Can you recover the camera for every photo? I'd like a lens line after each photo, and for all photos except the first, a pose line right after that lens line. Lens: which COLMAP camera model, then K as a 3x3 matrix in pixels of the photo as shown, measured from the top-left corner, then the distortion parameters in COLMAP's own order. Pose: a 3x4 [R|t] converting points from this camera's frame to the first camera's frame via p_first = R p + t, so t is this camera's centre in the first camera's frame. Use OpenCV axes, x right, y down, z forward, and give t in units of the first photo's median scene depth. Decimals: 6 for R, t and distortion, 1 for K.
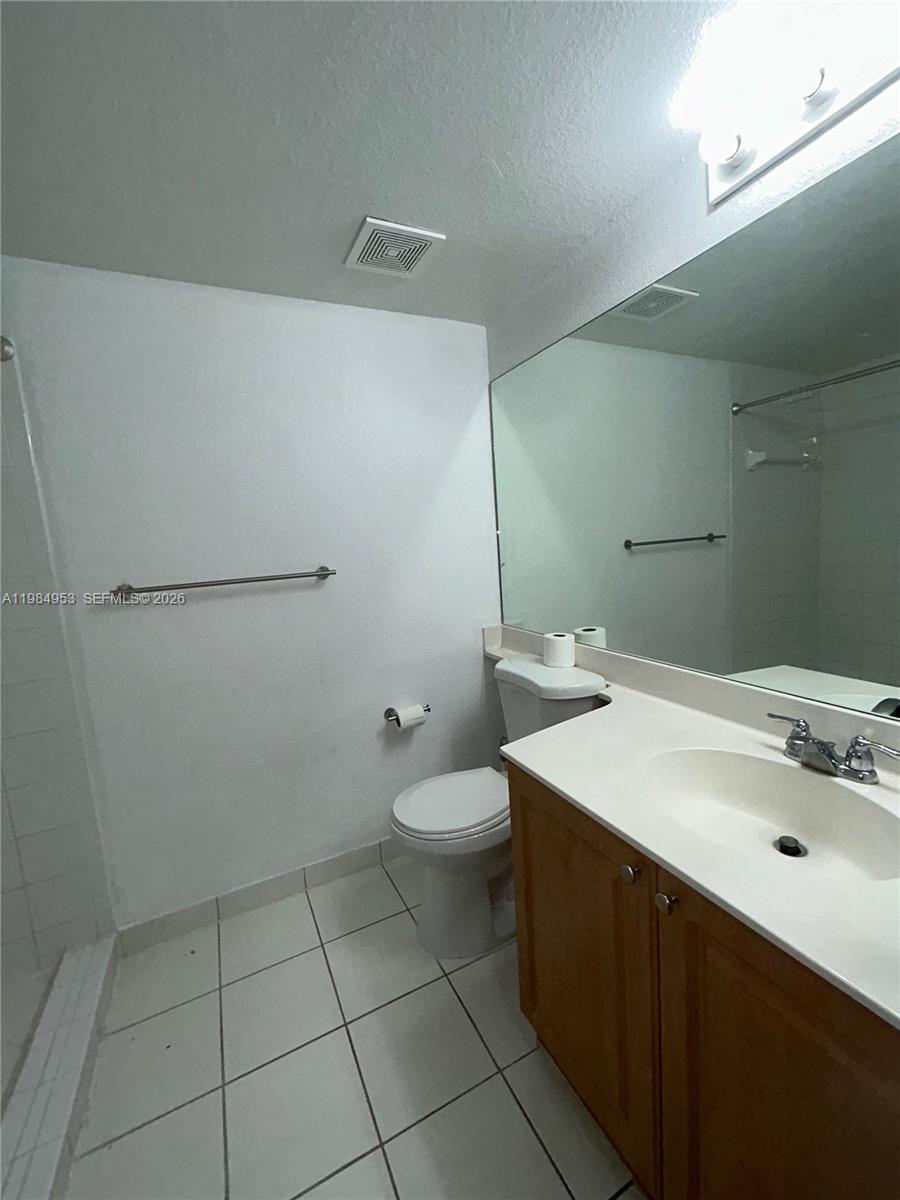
lens RADIAL K [[488.0, 0, 447.7], [0, 488.0, 601.5], [0, 0, 1]] dist [-0.002511, 0.001320]
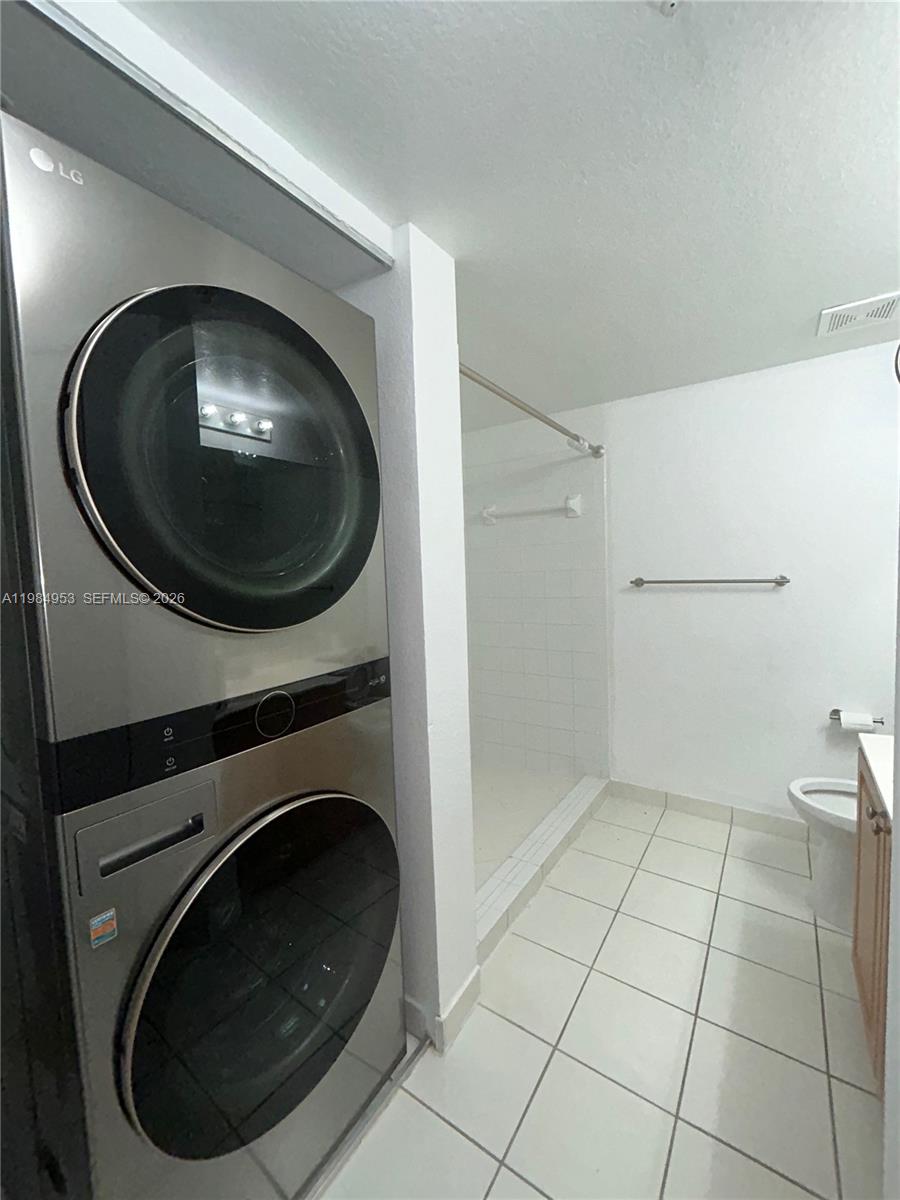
lens RADIAL K [[488.0, 0, 449.4], [0, 488.0, 601.3], [0, 0, 1]] dist [-0.002511, 0.001320]
pose [[0.487540, 0.115057, -0.865486, 0.438910], [-0.107286, 0.991661, 0.071395, -0.005560], [0.866484, 0.058047, 0.495819, -0.357884]]
